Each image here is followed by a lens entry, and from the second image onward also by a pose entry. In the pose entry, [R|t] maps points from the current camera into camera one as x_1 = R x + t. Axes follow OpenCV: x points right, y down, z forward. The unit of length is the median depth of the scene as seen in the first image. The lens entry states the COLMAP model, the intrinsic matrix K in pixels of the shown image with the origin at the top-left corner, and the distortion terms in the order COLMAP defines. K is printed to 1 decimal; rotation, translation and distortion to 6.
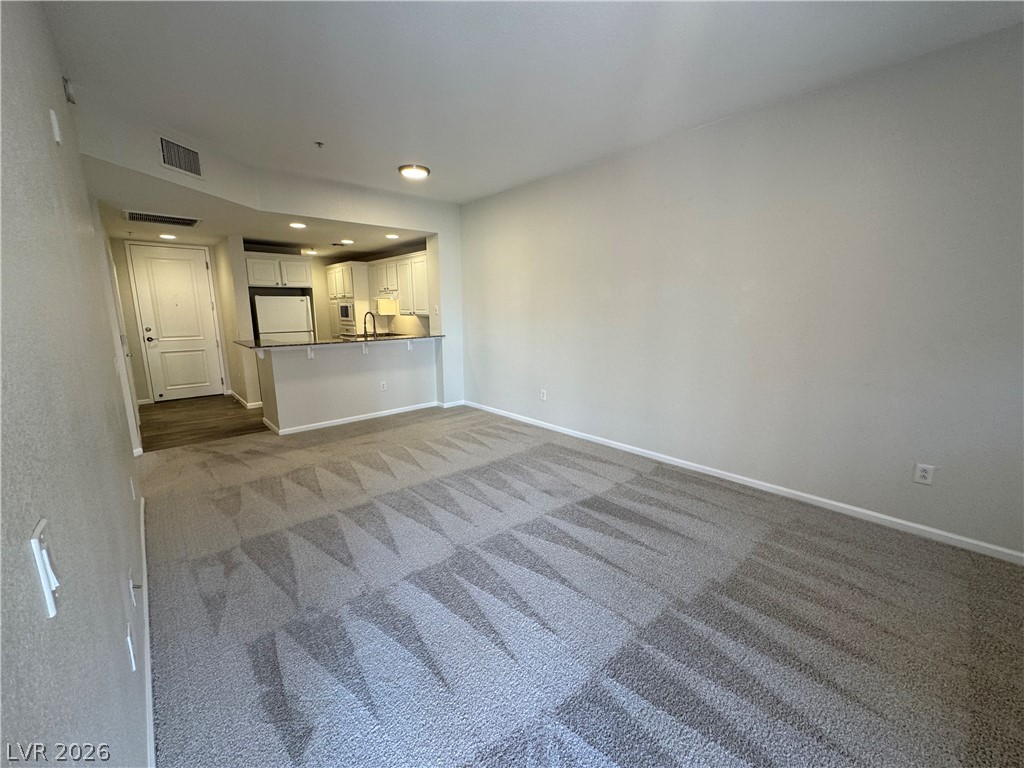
lens RADIAL K [[408.3, 0, 512.3], [0, 408.3, 380.8], [0, 0, 1]] dist [-0.002836, 0.000816]
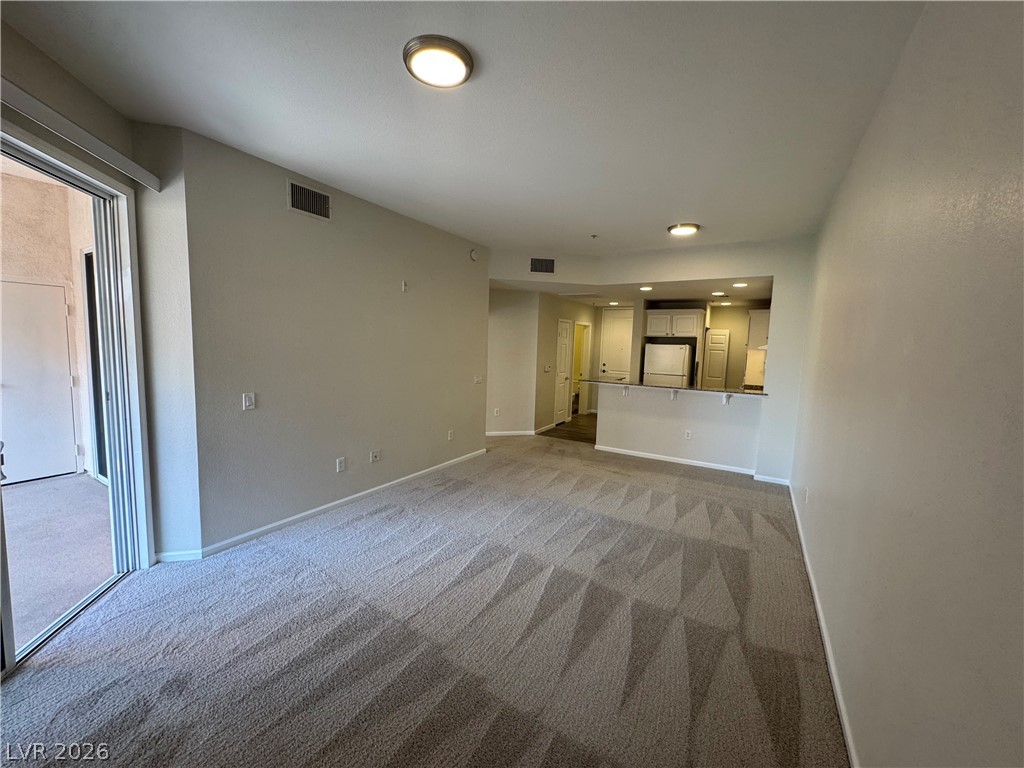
lens RADIAL K [[408.3, 0, 511.1], [0, 408.3, 378.3], [0, 0, 1]] dist [-0.002836, 0.000816]
pose [[0.288749, 0.095885, -0.952591, 0.621677], [-0.202308, 0.978616, 0.037181, -0.089039], [0.935786, 0.181981, 0.301973, 0.330742]]
